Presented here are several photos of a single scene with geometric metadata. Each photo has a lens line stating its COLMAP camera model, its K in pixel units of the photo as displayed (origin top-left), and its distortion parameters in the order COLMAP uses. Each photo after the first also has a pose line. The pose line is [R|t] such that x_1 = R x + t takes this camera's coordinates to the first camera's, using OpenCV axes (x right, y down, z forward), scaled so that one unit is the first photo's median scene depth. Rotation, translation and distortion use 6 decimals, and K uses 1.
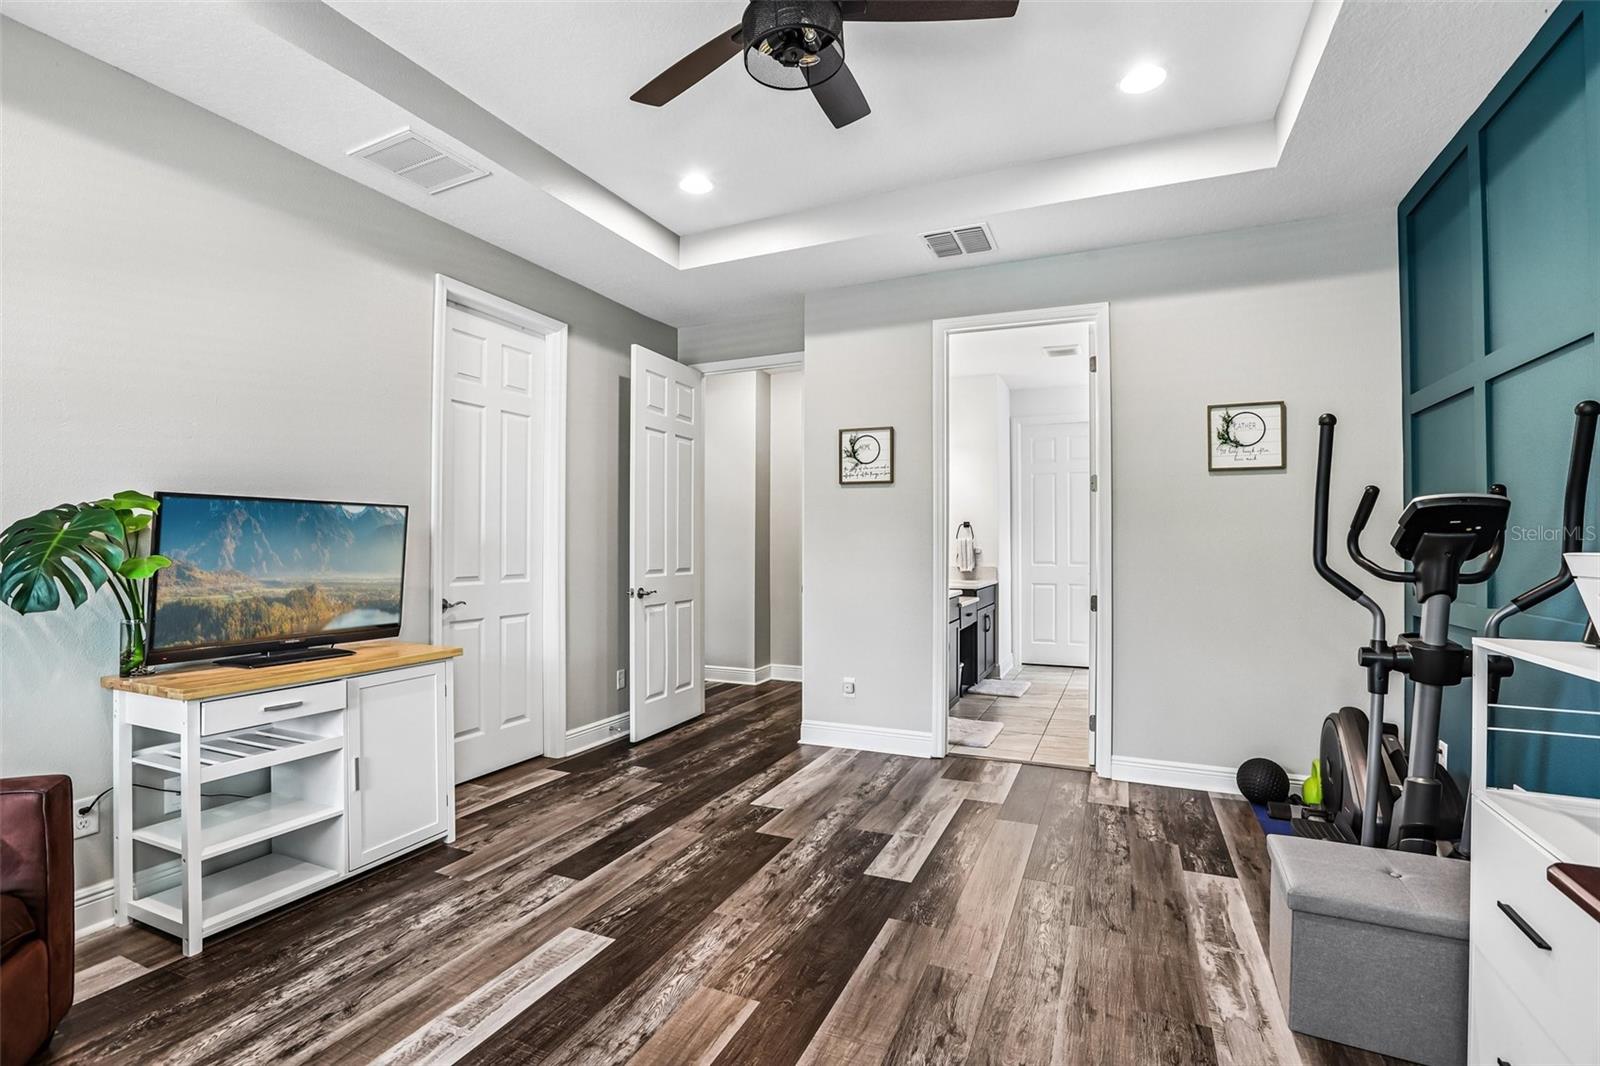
lens RADIAL K [[730.0, 0, 804.3], [0, 730.0, 532.1], [0, 0, 1]] dist [-0.055665, 0.019435]
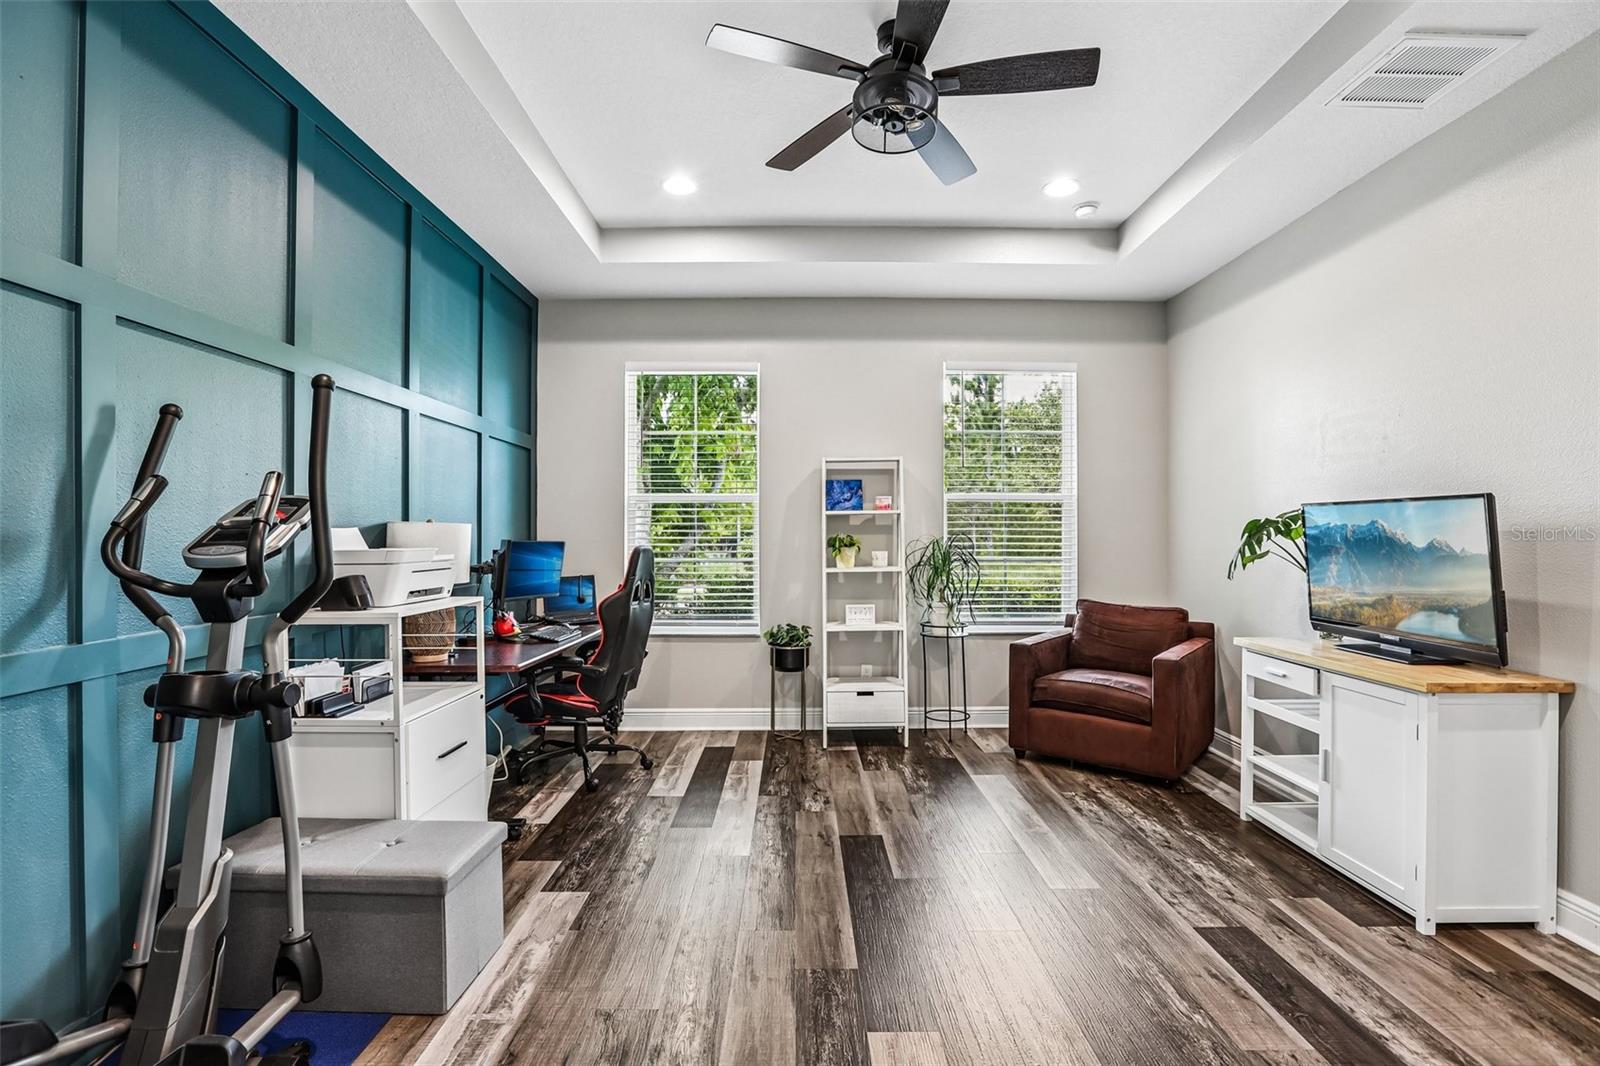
lens RADIAL K [[739.5, 0, 797.6], [0, 739.5, 535.6], [0, 0, 1]] dist [-0.052392, 0.020594]
pose [[-0.916687, 0.002230, -0.399599, 0.532839], [0.008440, 0.999869, -0.013781, 0.008527], [0.399516, -0.016005, -0.916587, 1.761292]]
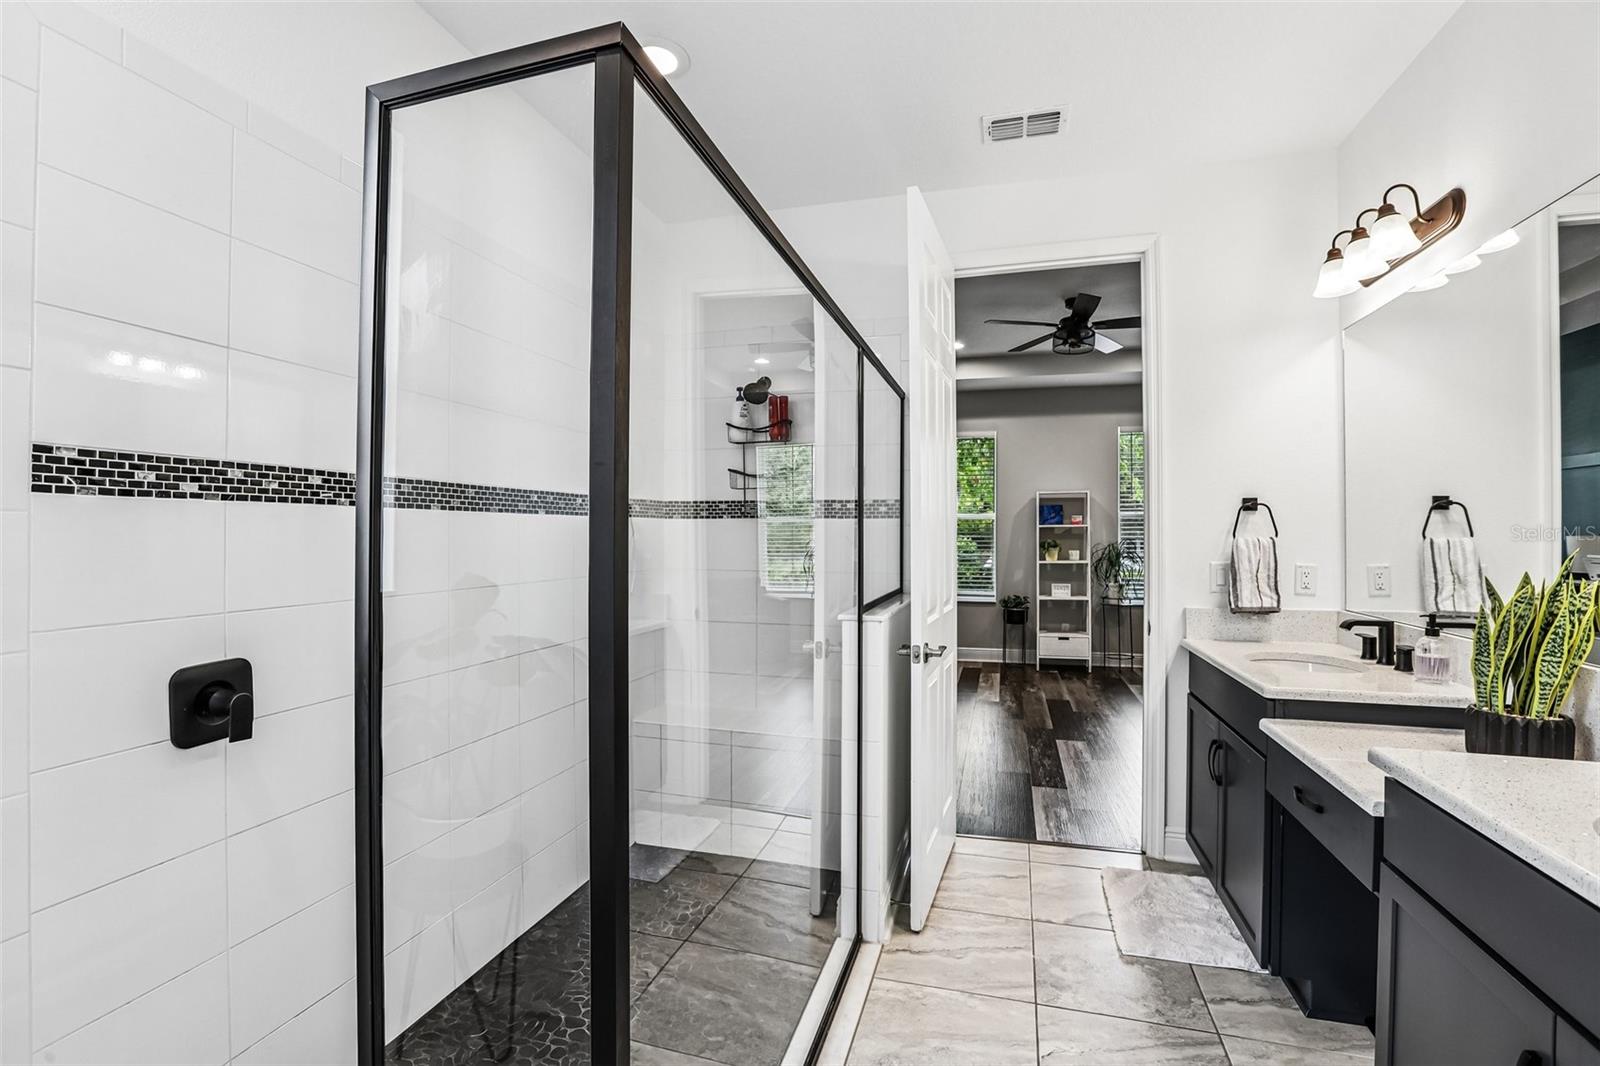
lens RADIAL K [[730.0, 0, 804.3], [0, 730.0, 532.1], [0, 0, 1]] dist [-0.055665, 0.019435]
pose [[-0.990372, 0.001742, -0.138422, 1.101891], [0.003763, 0.999890, -0.014340, -0.013638], [0.138382, -0.014723, -0.990270, 2.926360]]
